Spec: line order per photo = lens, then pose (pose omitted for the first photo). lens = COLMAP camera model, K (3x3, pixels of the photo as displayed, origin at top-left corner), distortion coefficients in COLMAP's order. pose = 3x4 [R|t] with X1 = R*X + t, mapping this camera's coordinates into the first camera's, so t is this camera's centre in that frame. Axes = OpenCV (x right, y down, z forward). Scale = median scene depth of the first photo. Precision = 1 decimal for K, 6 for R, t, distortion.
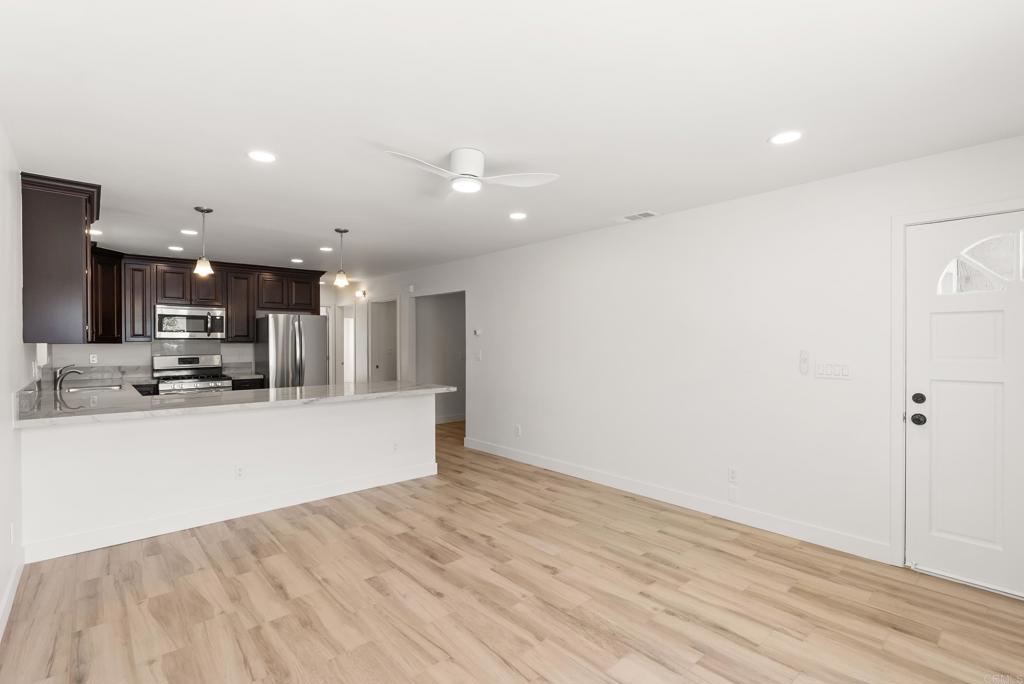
lens RADIAL K [[472.5, 0, 512.0], [0, 472.5, 342.0], [0, 0, 1]] dist [-0.002967, 0.000112]
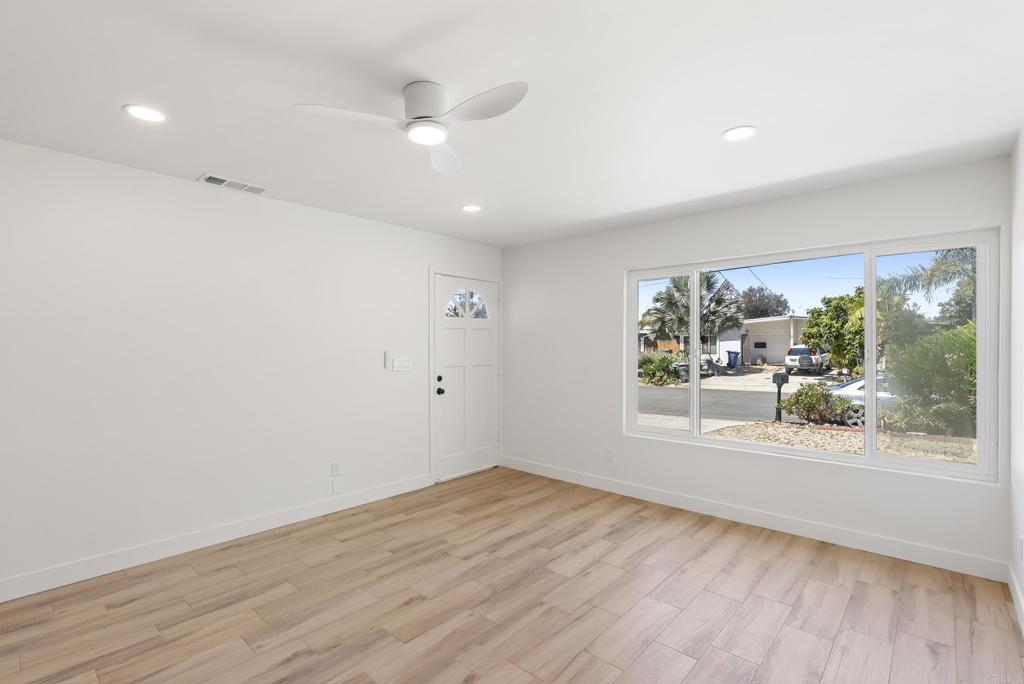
lens RADIAL K [[479.1, 0, 510.5], [0, 479.1, 346.2], [0, 0, 1]] dist [-0.003112, 0.000326]
pose [[-0.106381, -0.000869, 0.994325, -0.660509], [0.000790, 0.999999, 0.000958, 0.003969], [-0.994325, 0.000887, -0.106380, 0.731192]]
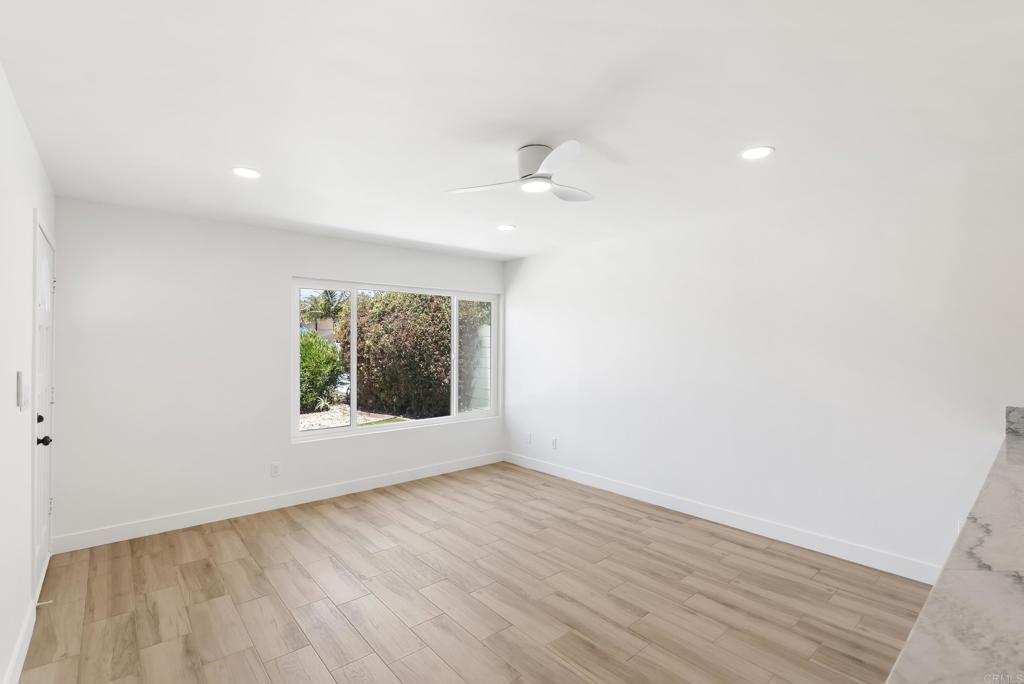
lens RADIAL K [[466.5, 0, 512.0], [0, 466.5, 342.0], [0, 0, 1]] dist [-0.001891, 0.000640]
pose [[-0.999755, 0.003068, 0.021905, -0.051925], [0.002908, 0.999969, -0.007334, -0.013048], [-0.021927, -0.007269, -0.999733, 1.467148]]
